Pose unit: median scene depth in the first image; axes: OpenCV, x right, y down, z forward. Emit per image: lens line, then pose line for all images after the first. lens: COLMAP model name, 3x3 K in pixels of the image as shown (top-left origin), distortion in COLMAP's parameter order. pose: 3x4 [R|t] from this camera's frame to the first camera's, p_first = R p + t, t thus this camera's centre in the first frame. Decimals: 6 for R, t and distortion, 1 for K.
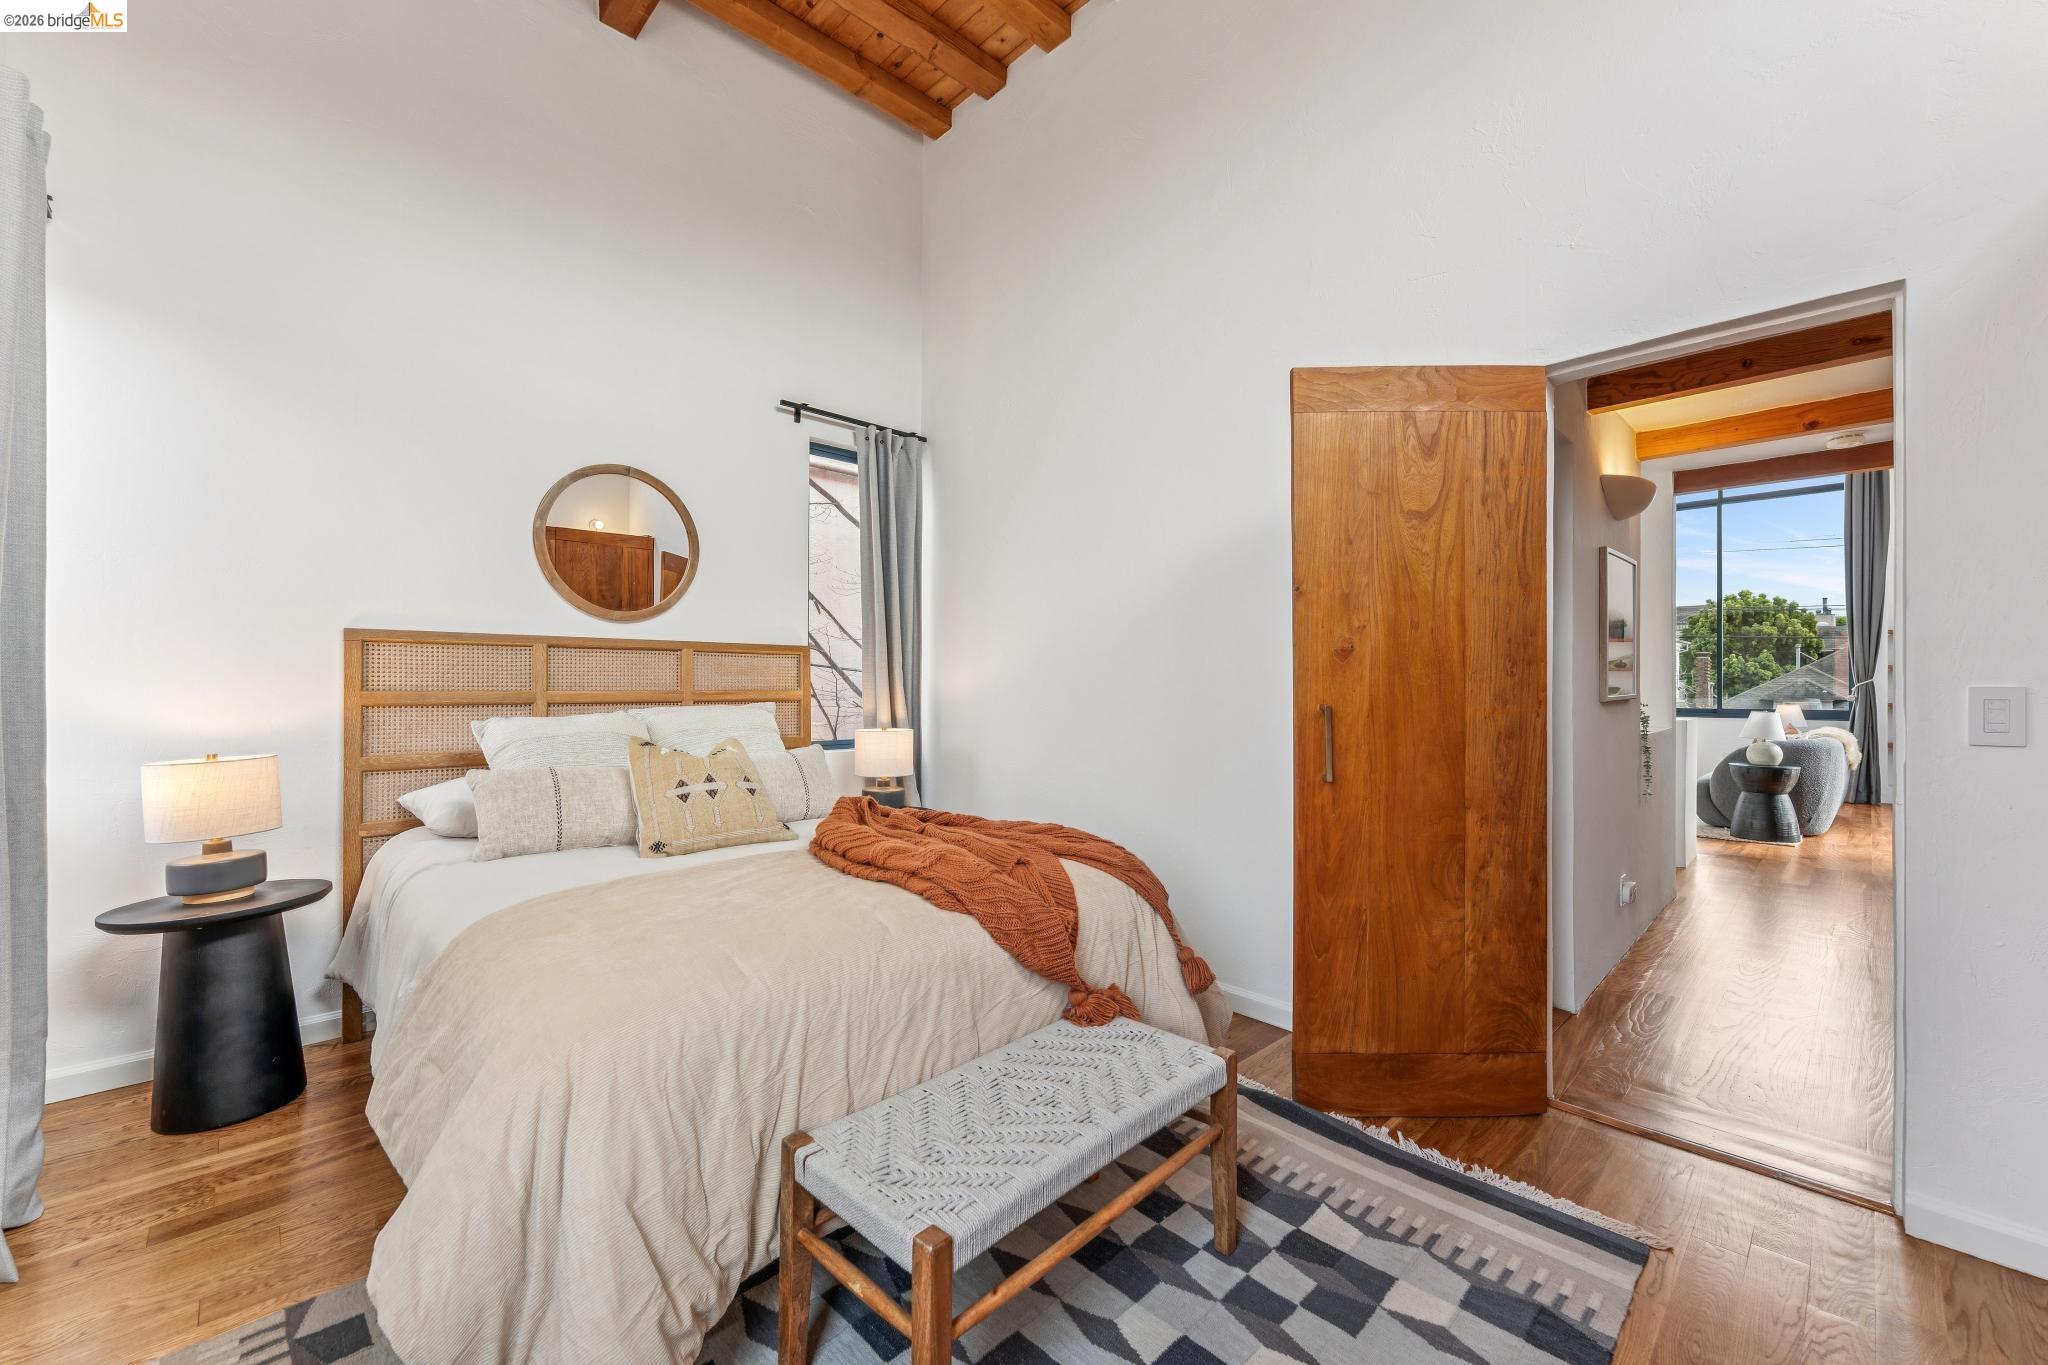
lens RADIAL K [[812.4, 0, 1024.0], [0, 812.4, 682.5], [0, 0, 1]] dist [-0.001178, -0.000328]
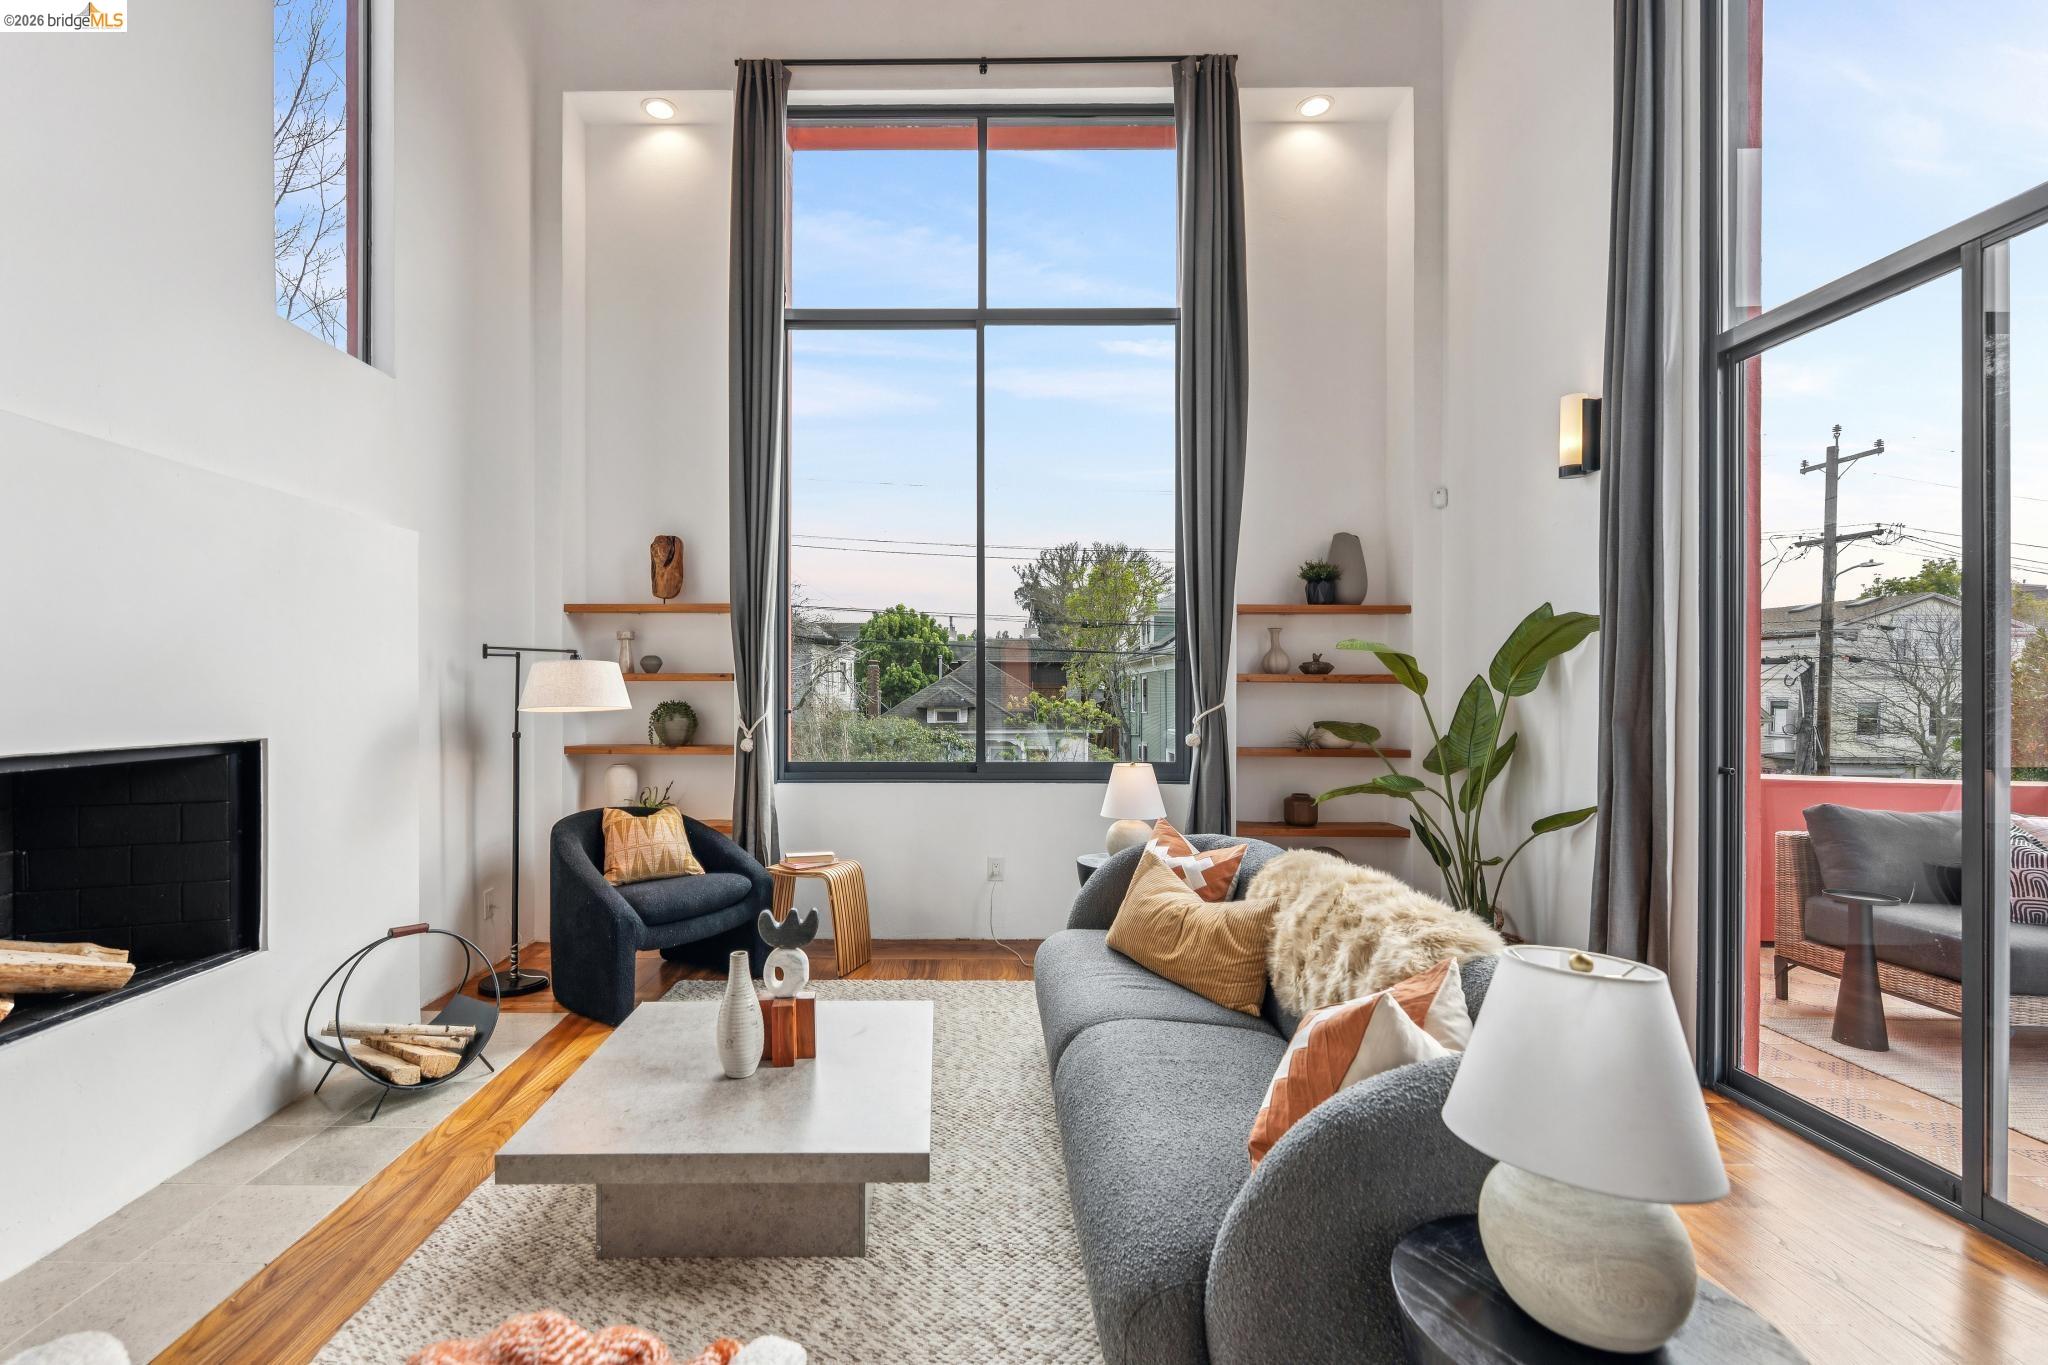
lens RADIAL K [[839.0, 0, 1032.7], [0, 839.0, 685.1], [0, 0, 1]] dist [-0.000768, -0.000161]
pose [[0.620742, -0.000573, 0.784015, 0.138795], [0.004940, 0.999983, -0.003180, -0.002822], [-0.784000, 0.005847, 0.620734, 0.189401]]
